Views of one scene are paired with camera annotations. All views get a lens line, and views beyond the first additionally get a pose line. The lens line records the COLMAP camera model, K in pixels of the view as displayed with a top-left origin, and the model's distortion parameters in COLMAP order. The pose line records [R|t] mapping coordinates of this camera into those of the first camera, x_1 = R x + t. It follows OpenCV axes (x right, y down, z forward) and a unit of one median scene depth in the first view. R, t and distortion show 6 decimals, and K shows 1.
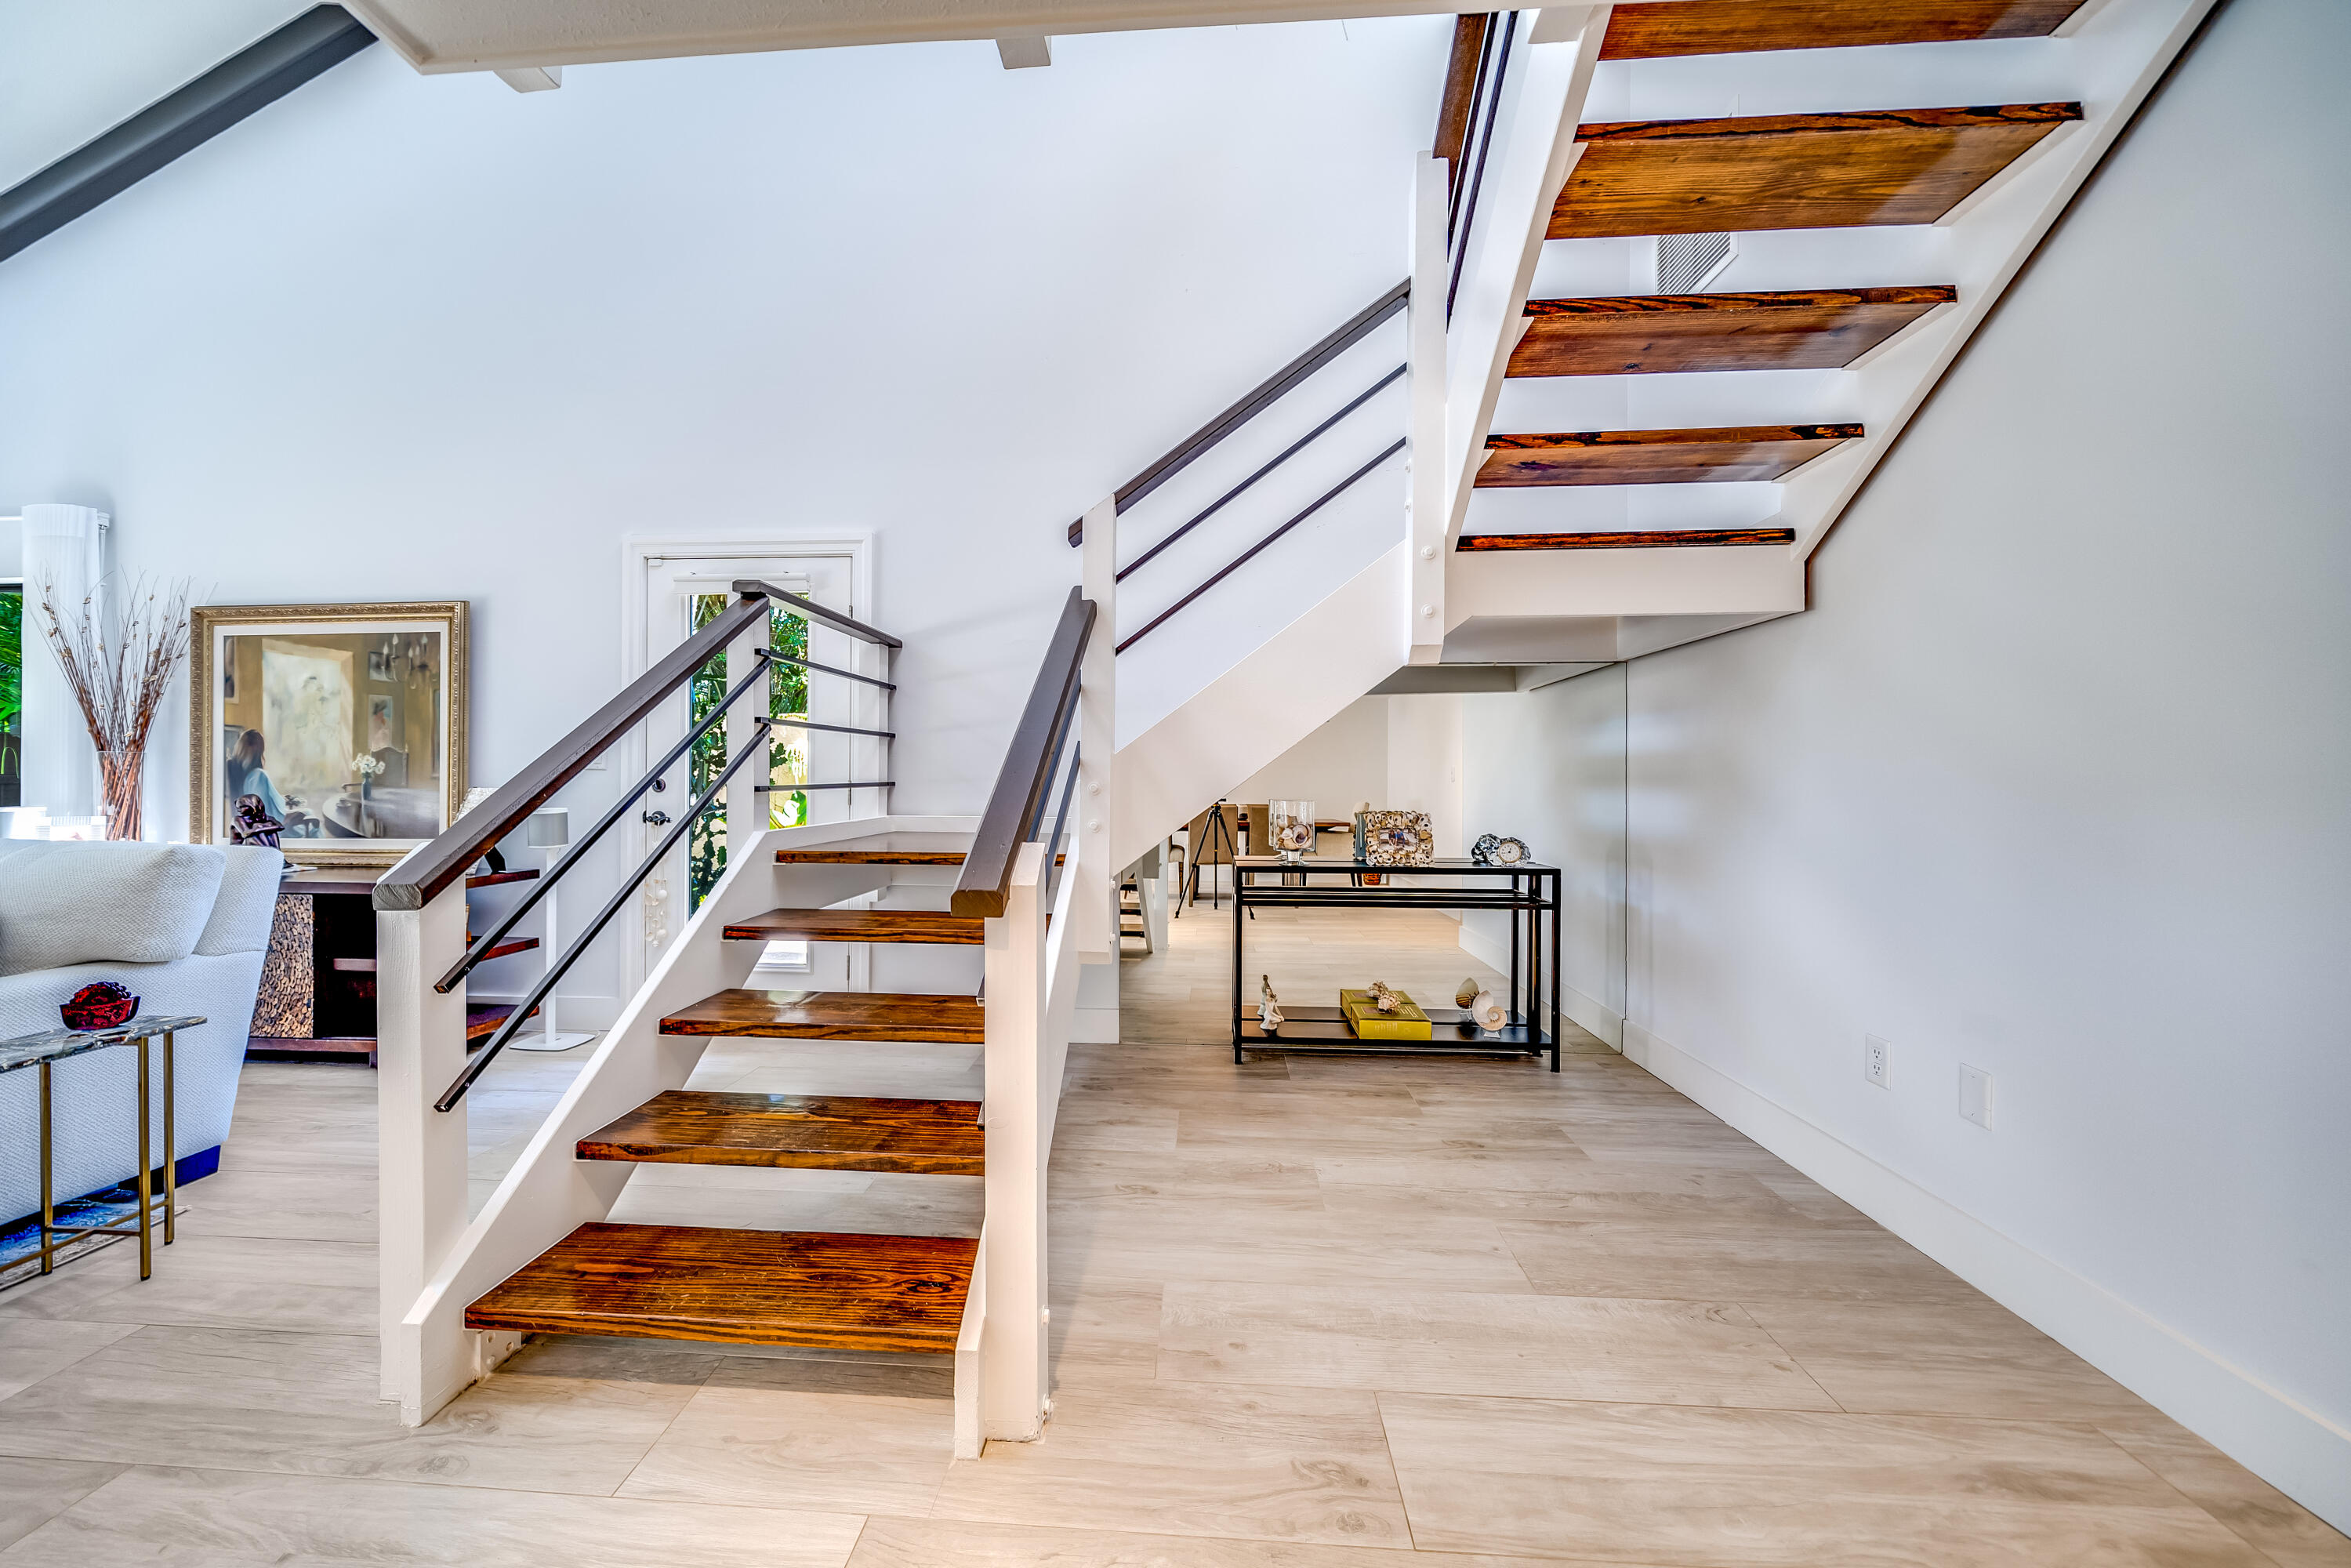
lens RADIAL K [[802.0, 0, 1162.0], [0, 802.0, 783.9], [0, 0, 1]] dist [-0.001138, -0.000077]
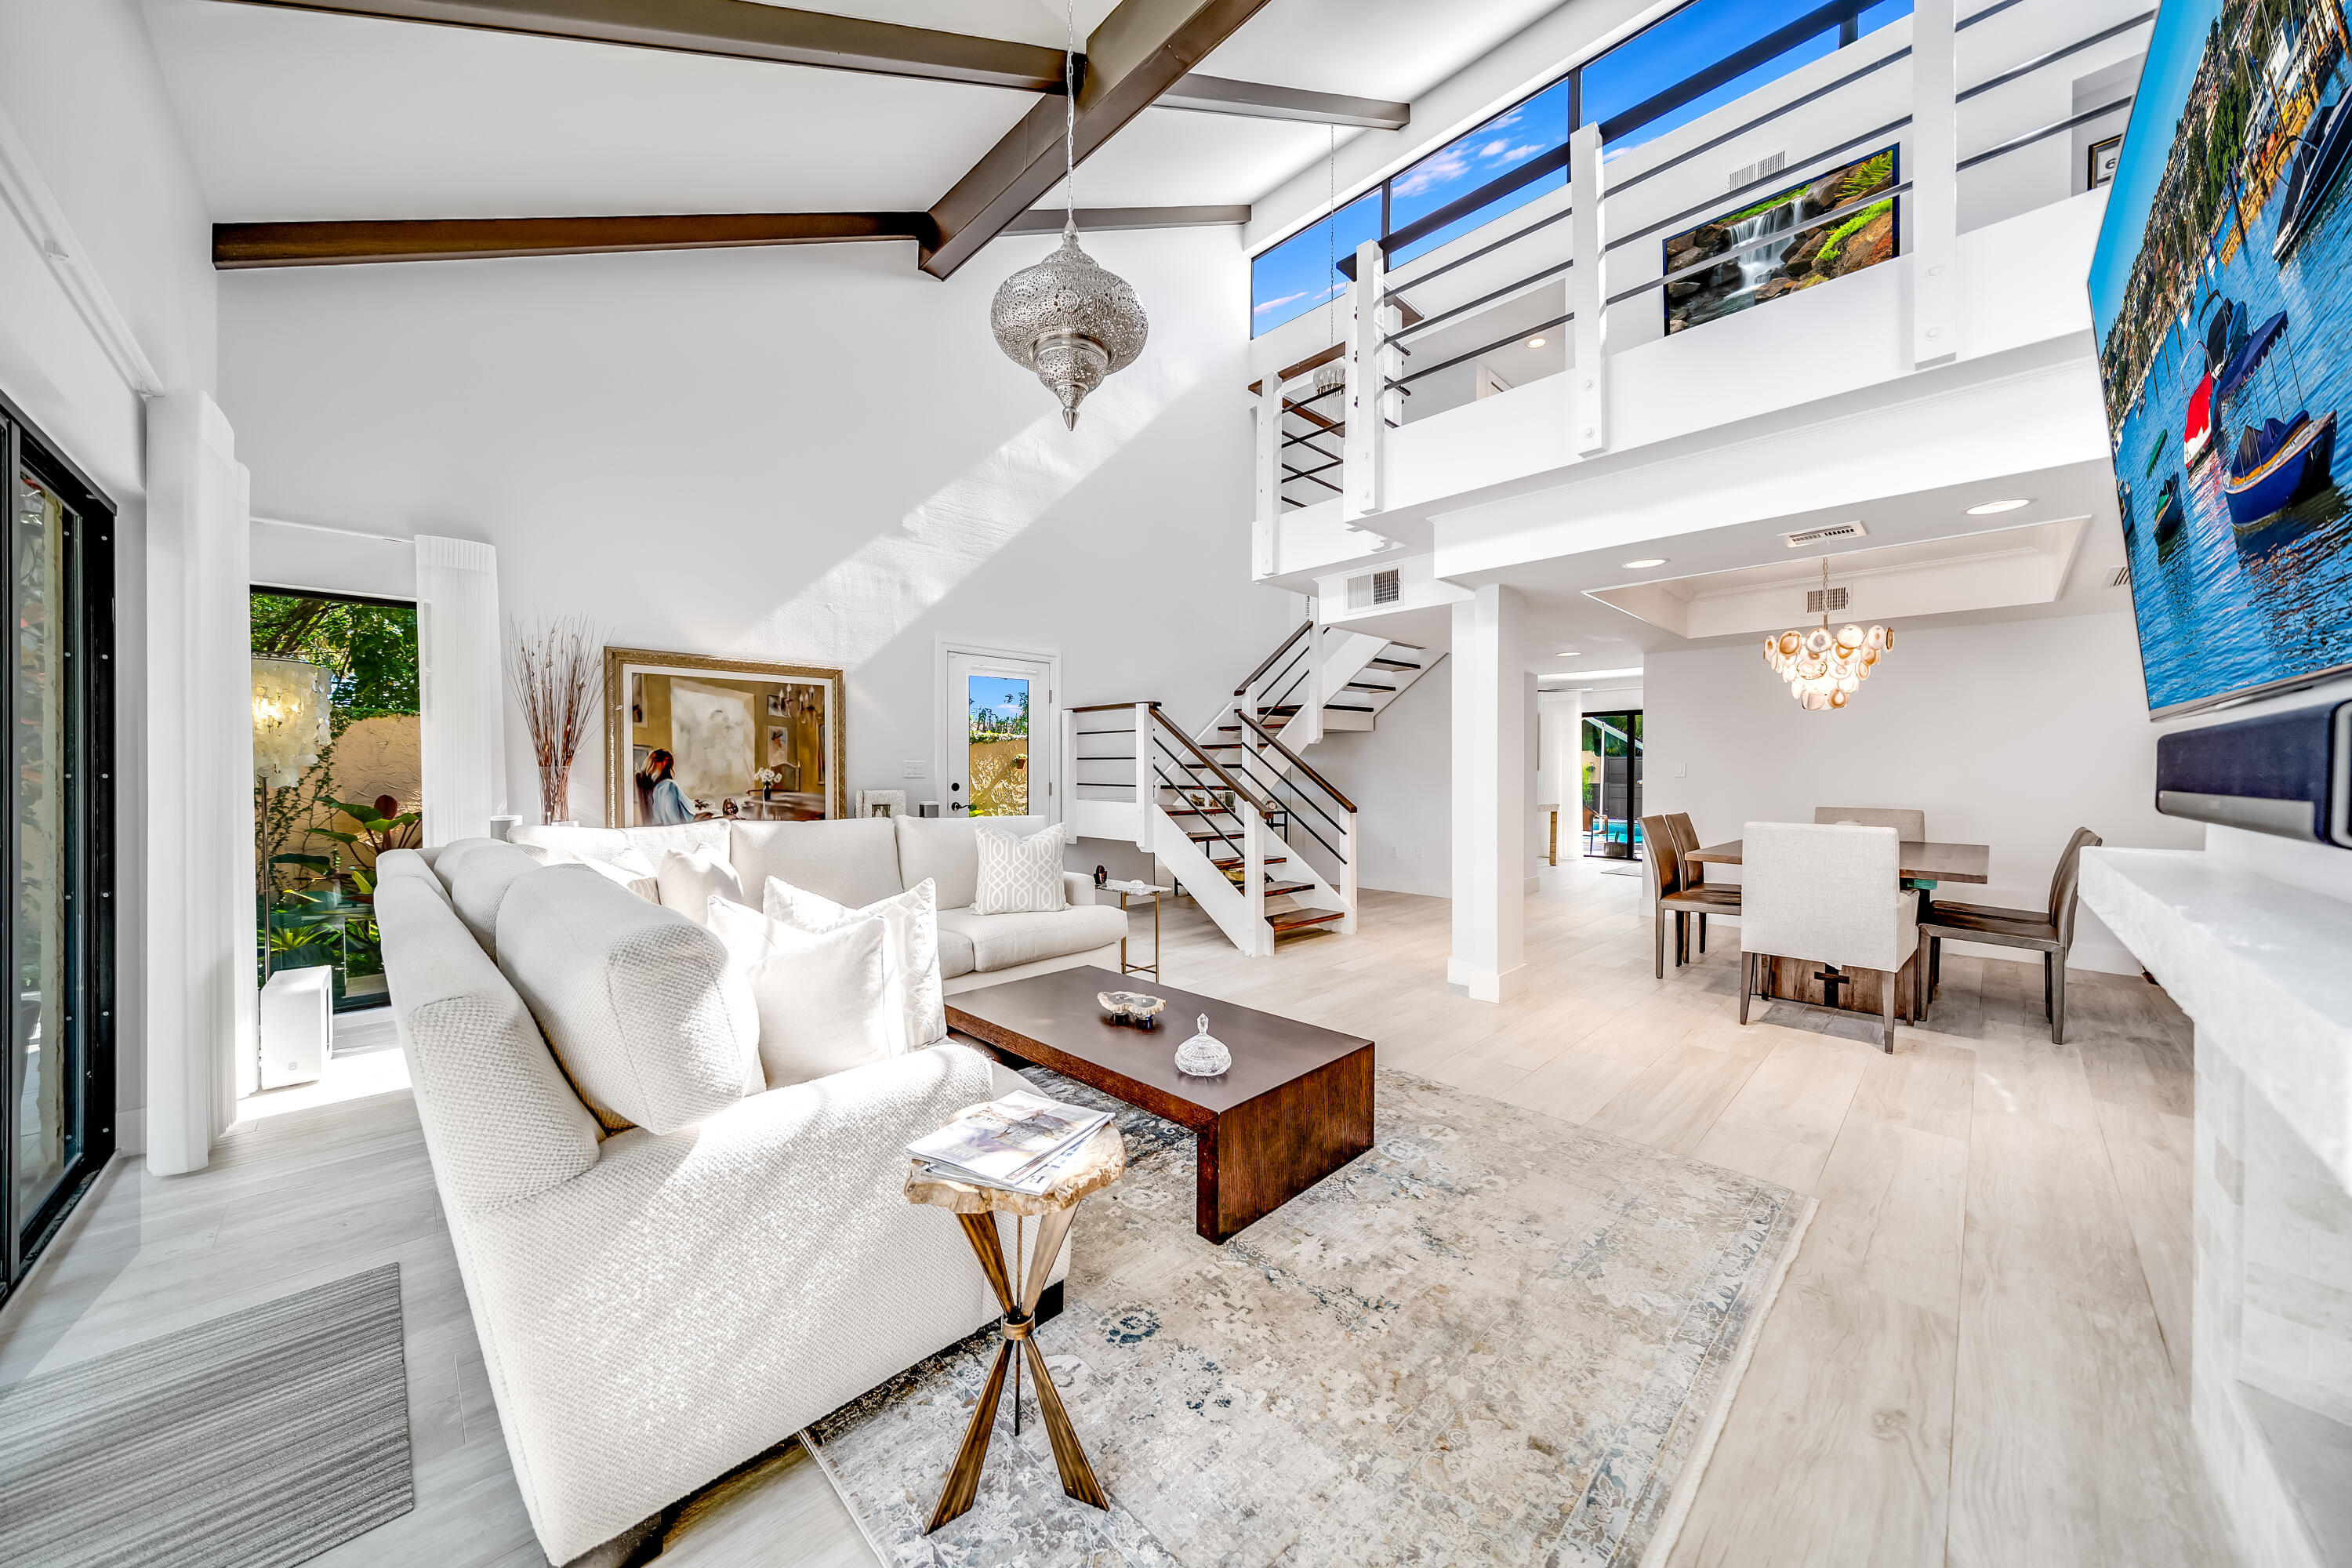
lens RADIAL K [[794.3, 0, 1171.6], [0, 794.3, 785.5], [0, 0, 1]] dist [0.006198, -0.000133]
pose [[0.667292, -0.016530, 0.744613, -1.543288], [0.010444, 0.999863, 0.012838, -0.017623], [-0.744723, -0.000790, 0.667373, -0.444605]]
